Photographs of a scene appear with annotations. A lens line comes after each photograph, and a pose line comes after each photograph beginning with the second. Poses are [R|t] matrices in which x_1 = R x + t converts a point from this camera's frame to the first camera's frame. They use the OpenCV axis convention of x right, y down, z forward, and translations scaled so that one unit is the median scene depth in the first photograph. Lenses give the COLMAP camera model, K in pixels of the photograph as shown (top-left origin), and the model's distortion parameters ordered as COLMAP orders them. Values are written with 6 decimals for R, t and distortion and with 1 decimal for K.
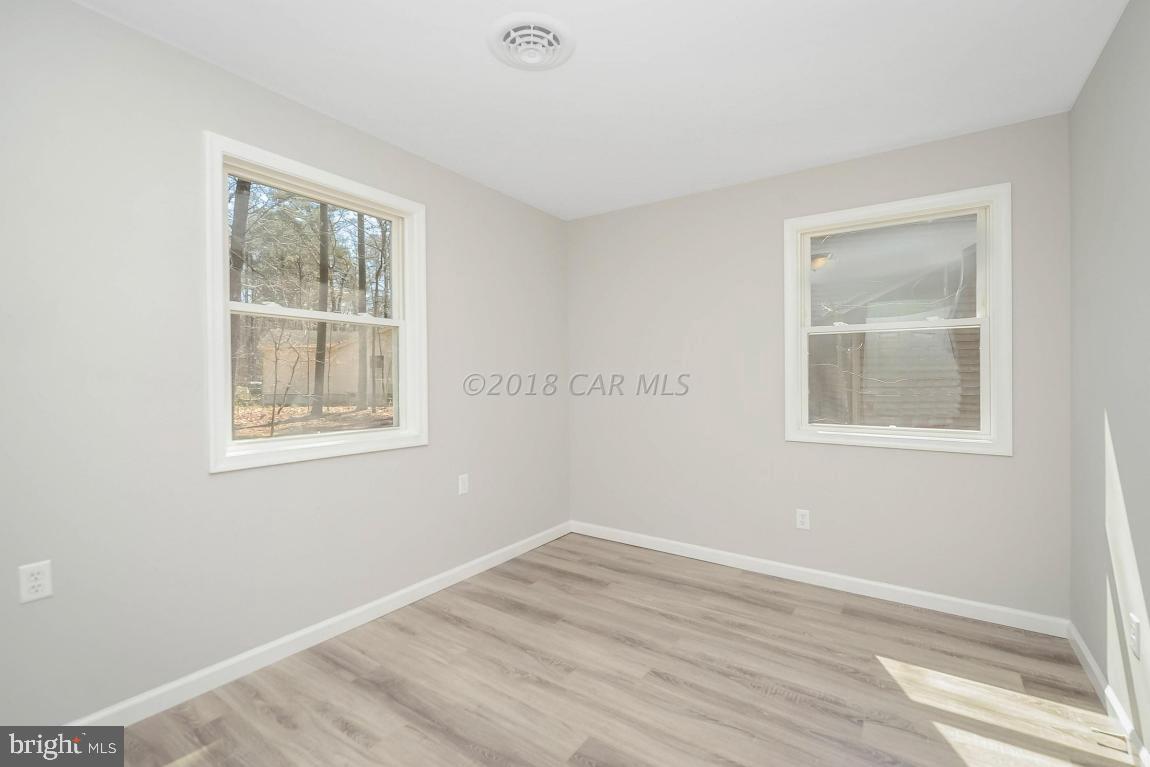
lens RADIAL K [[493.7, 0, 558.5], [0, 493.7, 392.7], [0, 0, 1]] dist [0.007475, -0.003575]
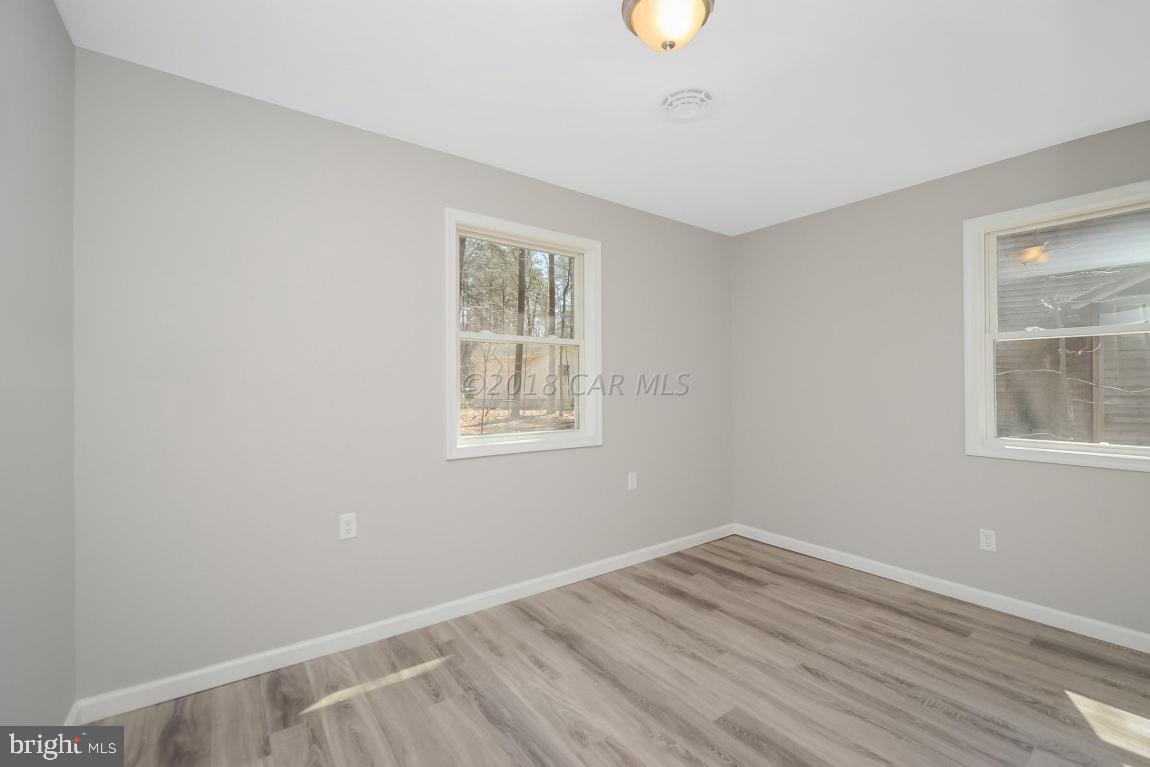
lens RADIAL K [[493.7, 0, 574.5], [0, 493.7, 395.9], [0, 0, 1]] dist [0.007475, -0.003575]
pose [[0.944794, 0.003489, -0.327645, 0.067076], [-0.004491, 0.999987, -0.002300, -0.010502], [0.327633, 0.003644, 0.944798, -0.152814]]
